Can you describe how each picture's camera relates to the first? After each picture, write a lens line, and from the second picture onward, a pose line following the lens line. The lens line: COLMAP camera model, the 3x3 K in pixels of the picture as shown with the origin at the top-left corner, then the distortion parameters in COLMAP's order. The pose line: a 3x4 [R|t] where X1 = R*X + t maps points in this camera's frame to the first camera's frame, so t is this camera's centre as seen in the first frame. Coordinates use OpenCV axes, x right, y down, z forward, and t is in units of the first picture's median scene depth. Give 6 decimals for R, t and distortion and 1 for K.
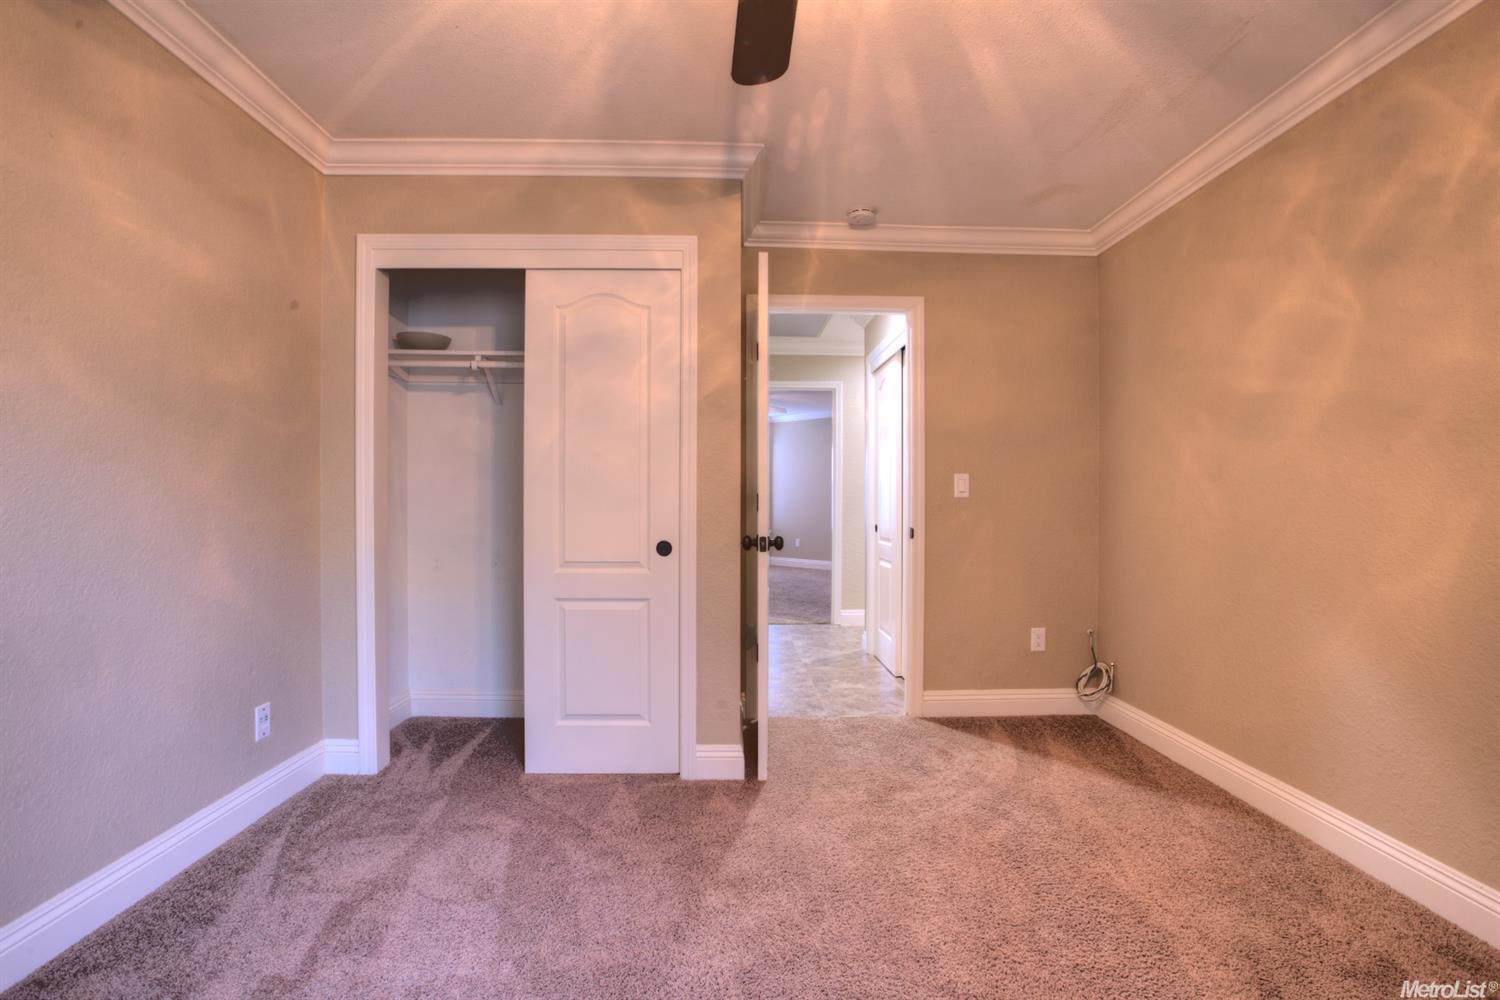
lens RADIAL K [[686.7, 0, 741.1], [0, 686.7, 501.5], [0, 0, 1]] dist [-0.044292, 0.013485]
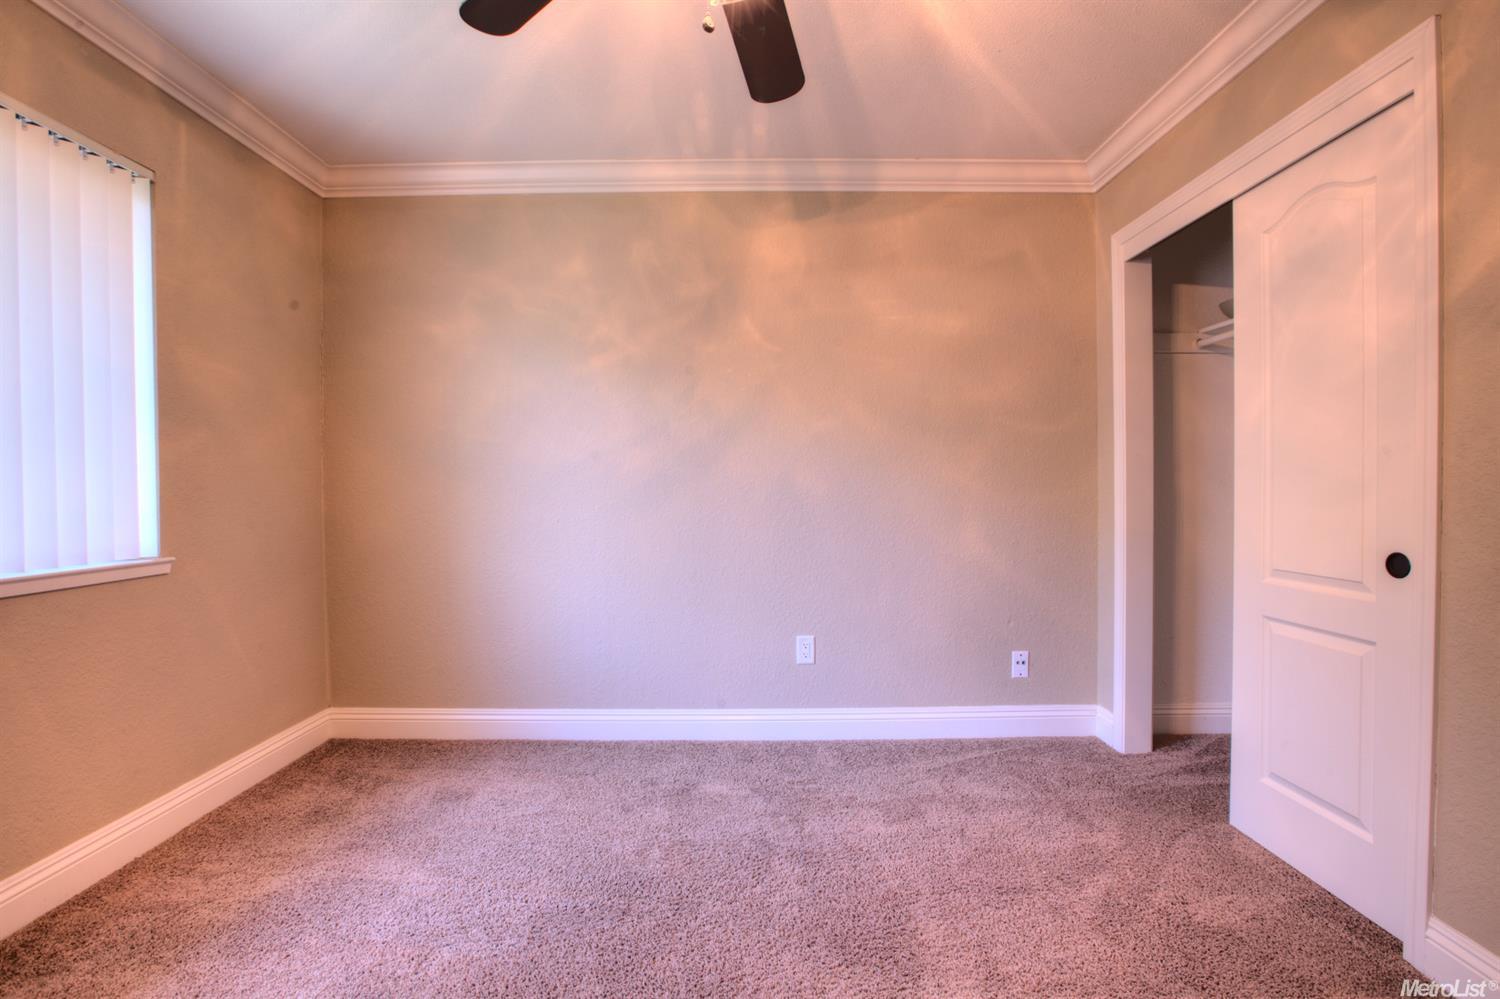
lens RADIAL K [[686.7, 0, 748.5], [0, 686.7, 497.9], [0, 0, 1]] dist [-0.044292, 0.013485]
pose [[-0.012480, 0.009515, -0.999877, 0.491452], [0.000998, 0.999954, 0.009503, 0.002532], [0.999922, -0.000879, -0.012489, 0.439381]]
